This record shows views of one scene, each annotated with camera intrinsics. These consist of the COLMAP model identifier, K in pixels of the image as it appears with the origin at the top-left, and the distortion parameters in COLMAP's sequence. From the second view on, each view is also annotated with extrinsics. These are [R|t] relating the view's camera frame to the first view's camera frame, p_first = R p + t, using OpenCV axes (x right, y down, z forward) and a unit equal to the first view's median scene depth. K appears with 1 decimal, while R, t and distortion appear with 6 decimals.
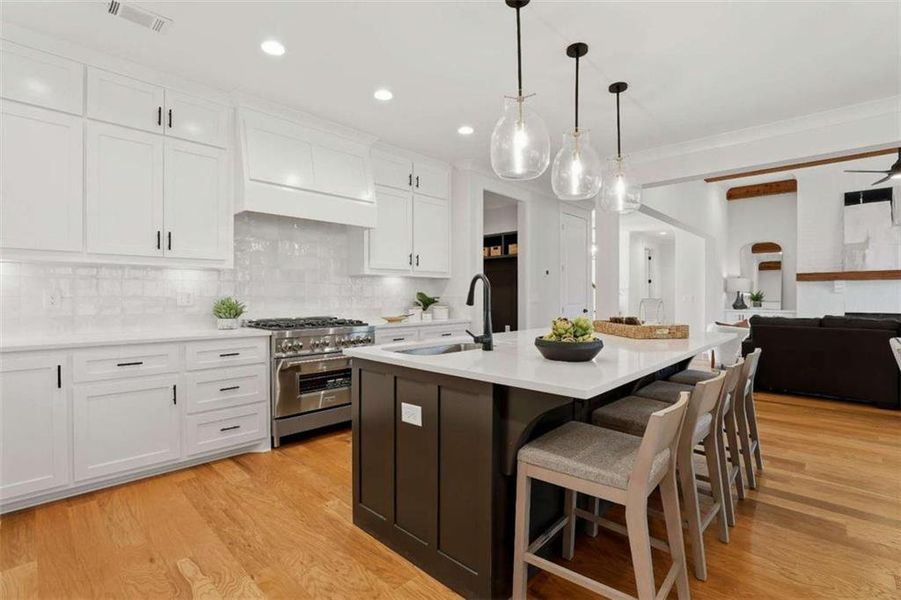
lens RADIAL K [[416.3, 0, 452.9], [0, 416.3, 301.0], [0, 0, 1]] dist [-0.038877, 0.009524]
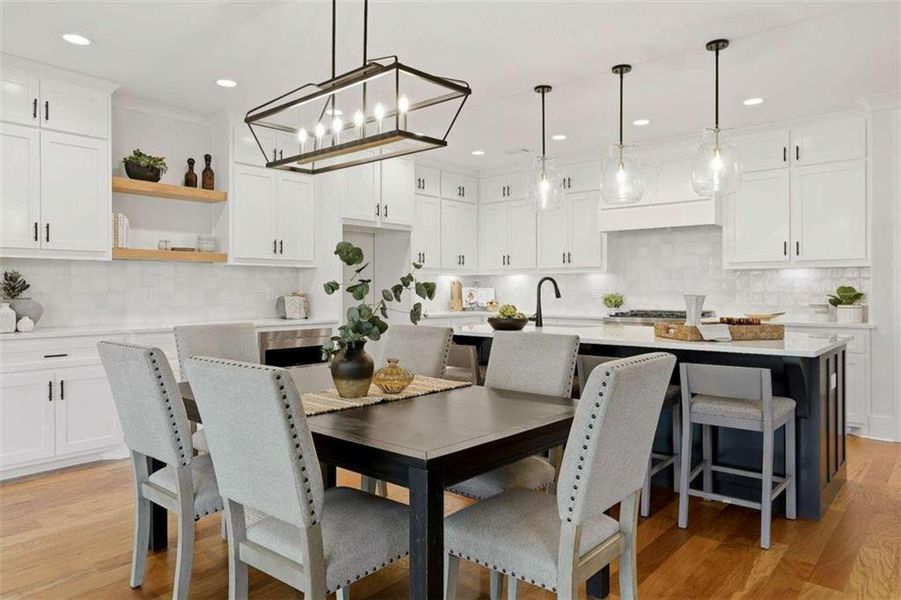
lens RADIAL K [[592.7, 0, 454.8], [0, 592.7, 295.8], [0, 0, 1]] dist [0.001738, 0.003067]
pose [[0.054975, 0.009515, -0.998442, 1.362338], [-0.013041, 0.999876, 0.008810, -0.007073], [0.998403, 0.012537, 0.055092, 0.337856]]
